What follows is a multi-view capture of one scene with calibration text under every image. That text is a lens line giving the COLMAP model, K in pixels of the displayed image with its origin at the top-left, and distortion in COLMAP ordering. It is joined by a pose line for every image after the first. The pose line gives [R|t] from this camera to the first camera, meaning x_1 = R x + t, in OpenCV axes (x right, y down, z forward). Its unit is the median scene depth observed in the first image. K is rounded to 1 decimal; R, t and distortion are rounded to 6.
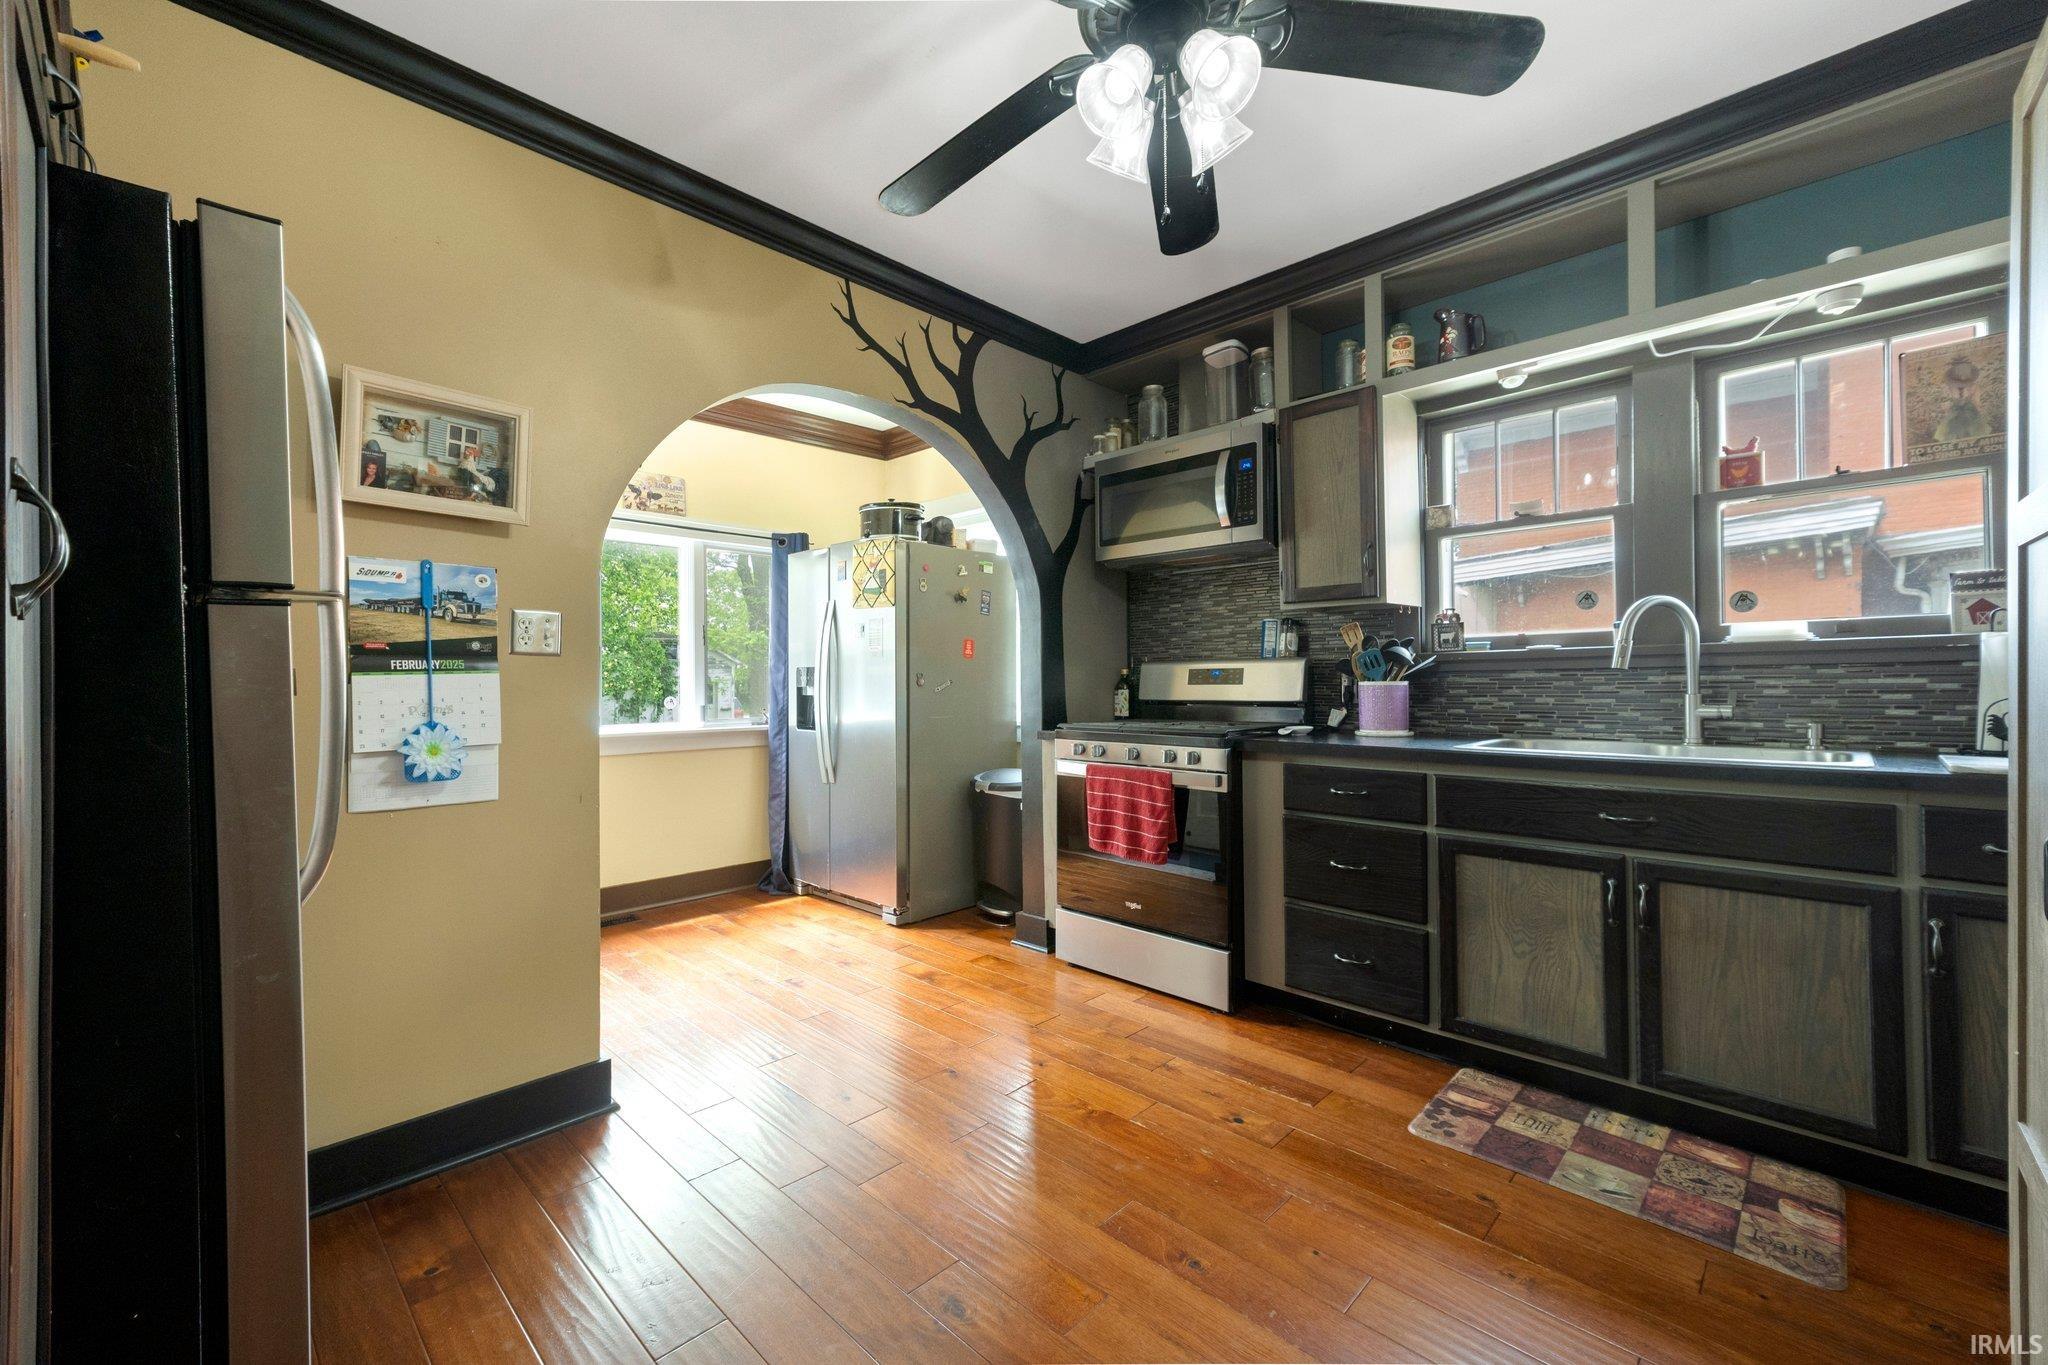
lens RADIAL K [[850.3, 0, 1019.3], [0, 850.3, 674.6], [0, 0, 1]] dist [-0.004841, 0.000211]
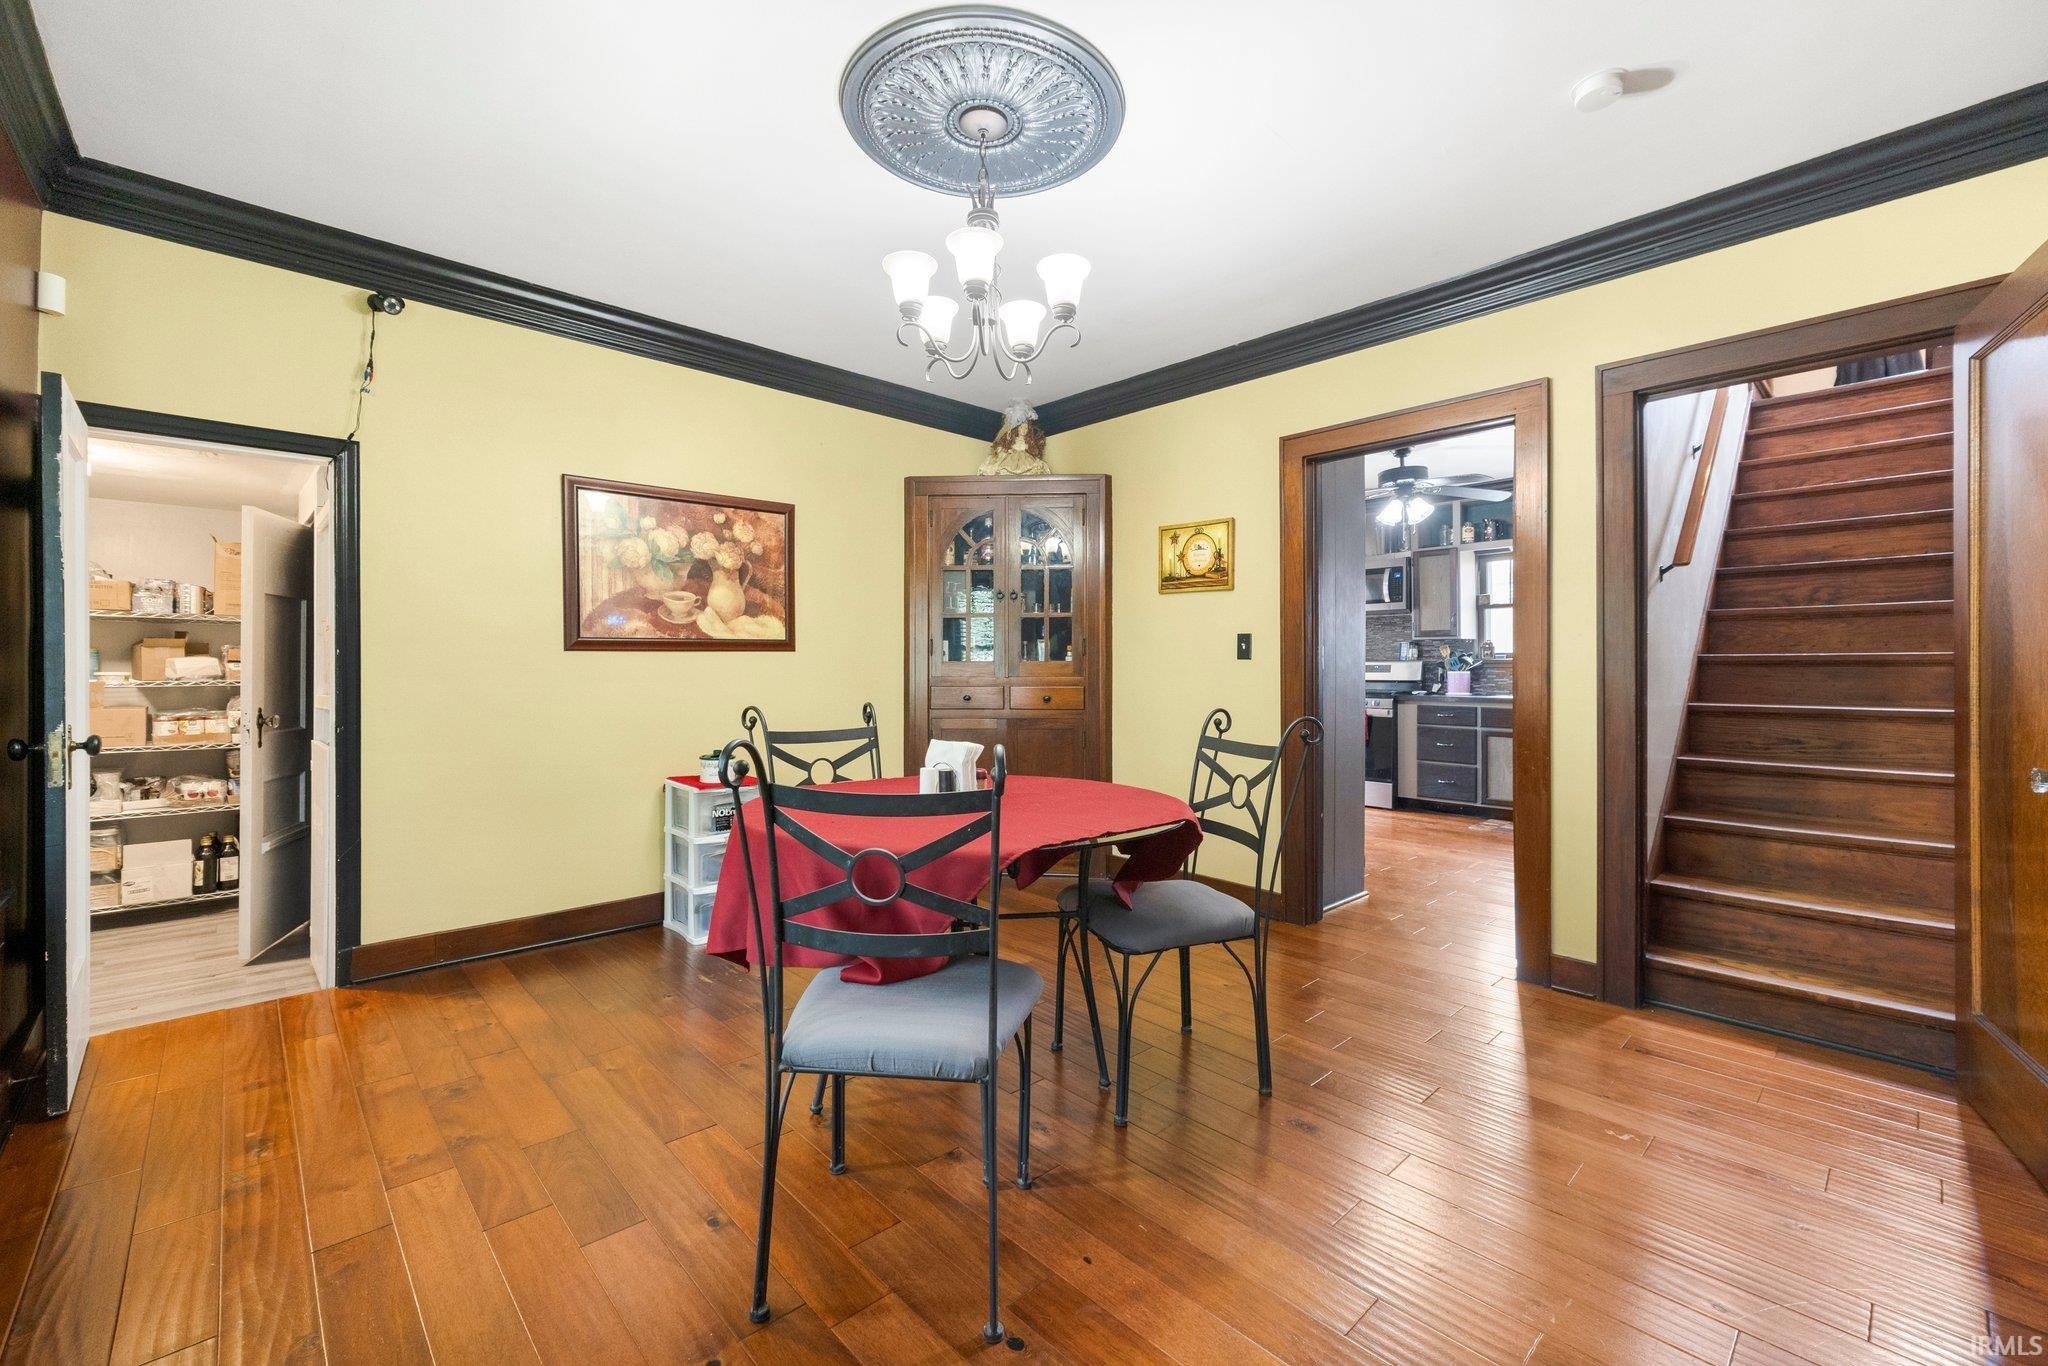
lens RADIAL K [[850.3, 0, 1044.1], [0, 850.3, 669.9], [0, 0, 1]] dist [-0.004841, 0.000211]
pose [[0.999662, 0.009609, -0.024144, -0.662259], [-0.009495, 0.999943, 0.004841, 0.003772], [0.024190, -0.004610, 0.999697, -1.377602]]
